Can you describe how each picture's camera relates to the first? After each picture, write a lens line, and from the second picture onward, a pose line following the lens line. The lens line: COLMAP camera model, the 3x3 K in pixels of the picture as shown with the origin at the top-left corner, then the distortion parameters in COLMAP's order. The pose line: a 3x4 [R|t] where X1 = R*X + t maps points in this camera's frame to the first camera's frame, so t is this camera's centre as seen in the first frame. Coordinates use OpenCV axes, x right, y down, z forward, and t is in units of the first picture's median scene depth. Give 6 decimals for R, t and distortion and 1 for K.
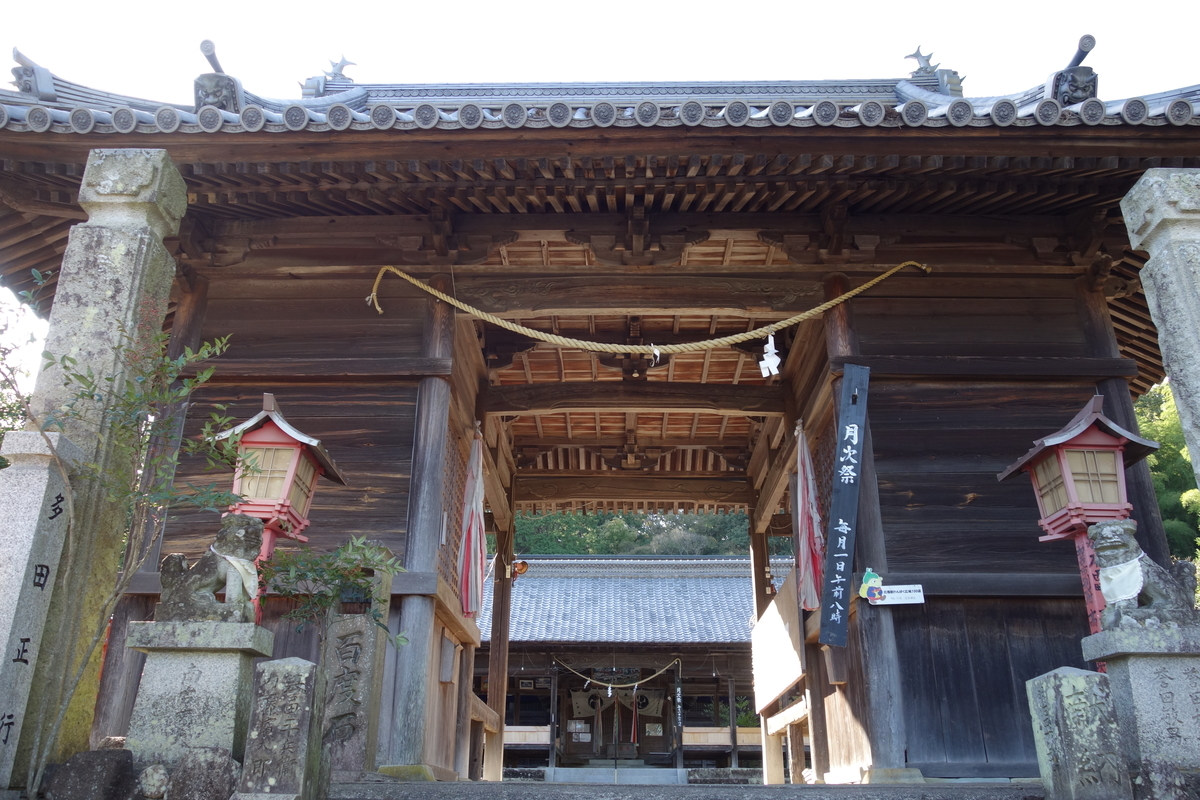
lens RADIAL K [[935.2, 0, 600.0], [0, 935.2, 400.0], [0, 0, 1]] dist [-0.002541, -0.000455]
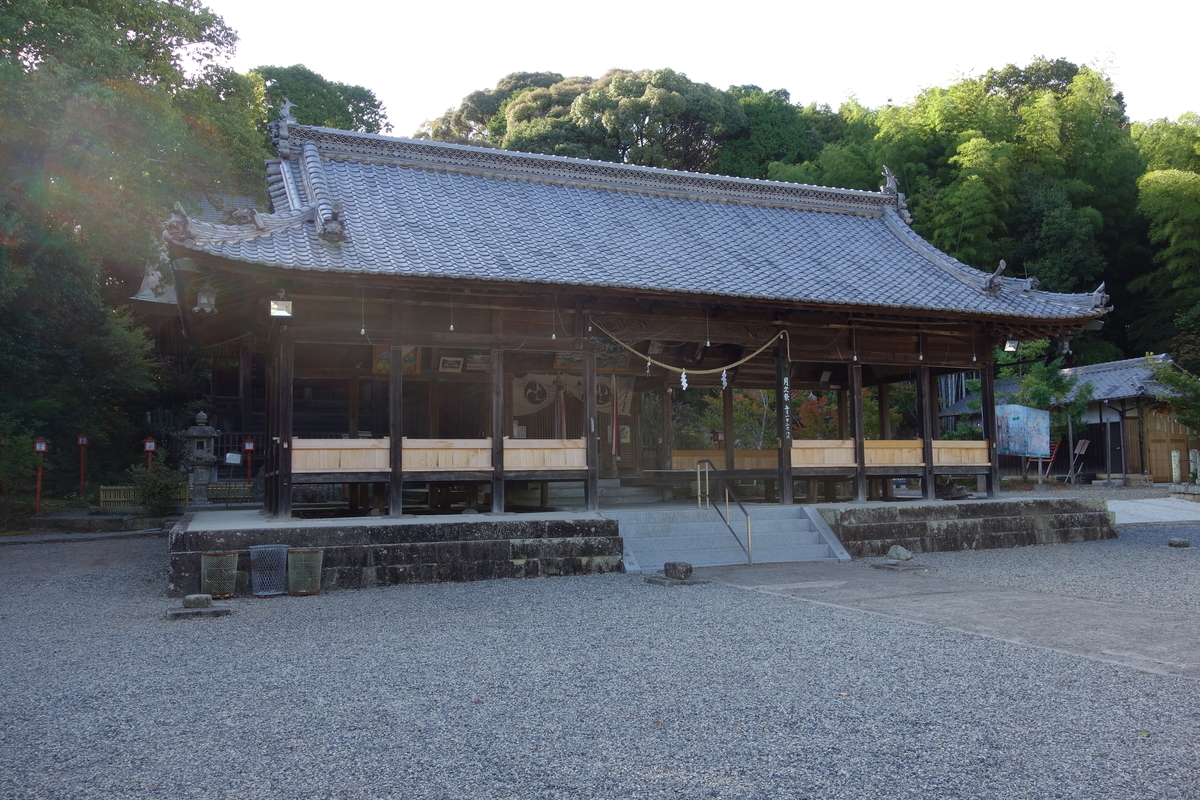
lens RADIAL K [[935.2, 0, 600.0], [0, 935.2, 400.0], [0, 0, 1]] dist [-0.002541, -0.000455]
pose [[0.926605, 0.011962, 0.375846, -0.220487], [-0.133217, 0.945114, 0.298350, 0.140480], [-0.351649, -0.326522, 0.877341, 0.453184]]
